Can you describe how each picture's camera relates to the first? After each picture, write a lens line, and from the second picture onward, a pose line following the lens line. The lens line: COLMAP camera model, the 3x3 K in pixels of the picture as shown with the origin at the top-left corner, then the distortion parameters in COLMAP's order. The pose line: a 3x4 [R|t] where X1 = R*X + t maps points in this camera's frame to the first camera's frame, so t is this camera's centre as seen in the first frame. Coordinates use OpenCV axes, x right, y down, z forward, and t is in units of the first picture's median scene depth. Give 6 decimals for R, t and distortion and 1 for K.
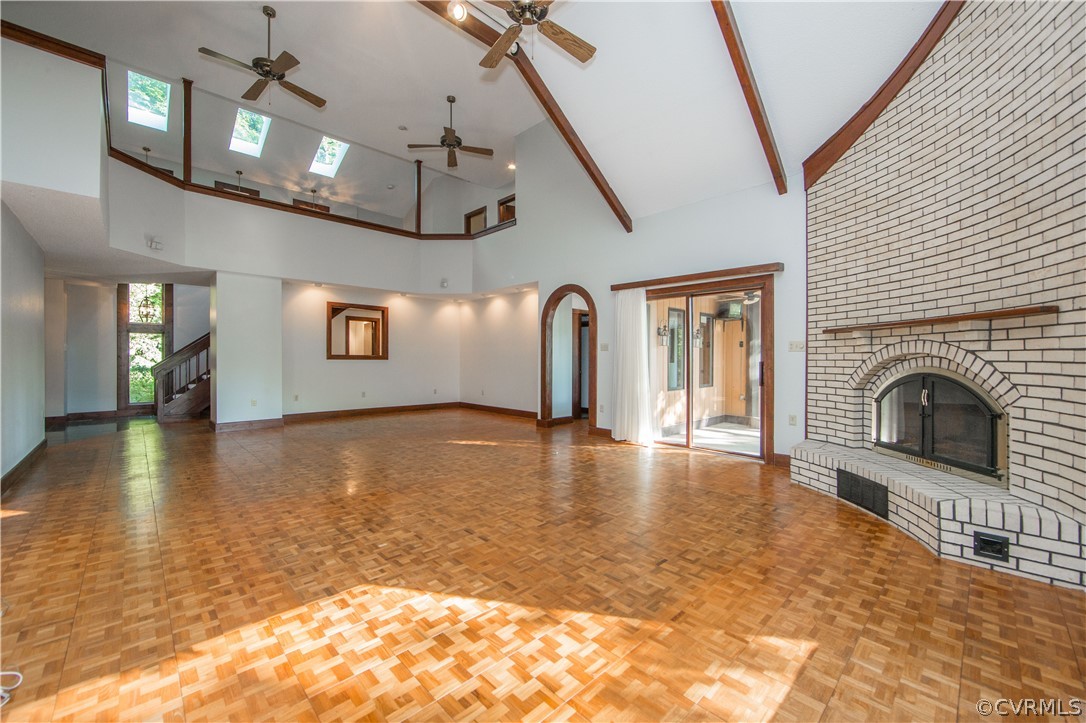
lens RADIAL K [[424.5, 0, 543.0], [0, 424.5, 361.5], [0, 0, 1]] dist [-0.000123, 0.000009]
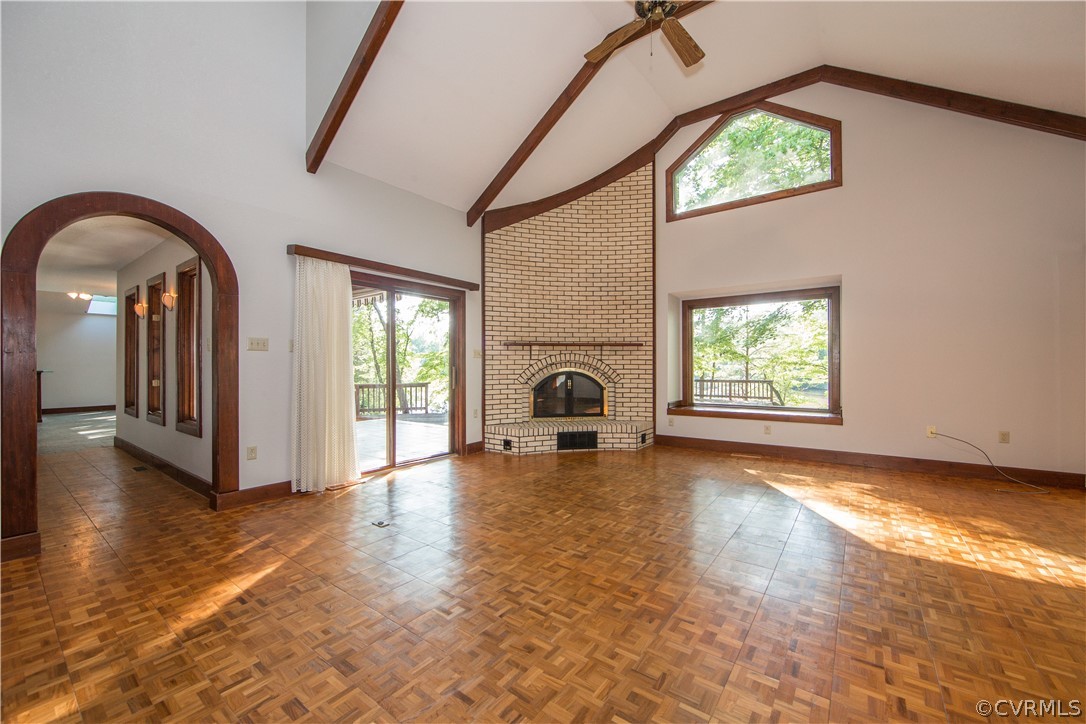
lens RADIAL K [[444.6, 0, 543.0], [0, 444.6, 362.0], [0, 0, 1]] dist [-0.000110, 0.000001]
pose [[-0.161827, 0.003153, 0.986814, -0.843565], [0.009664, 0.999952, -0.001610, -0.008976], [-0.986772, 0.009276, -0.161849, 1.184902]]
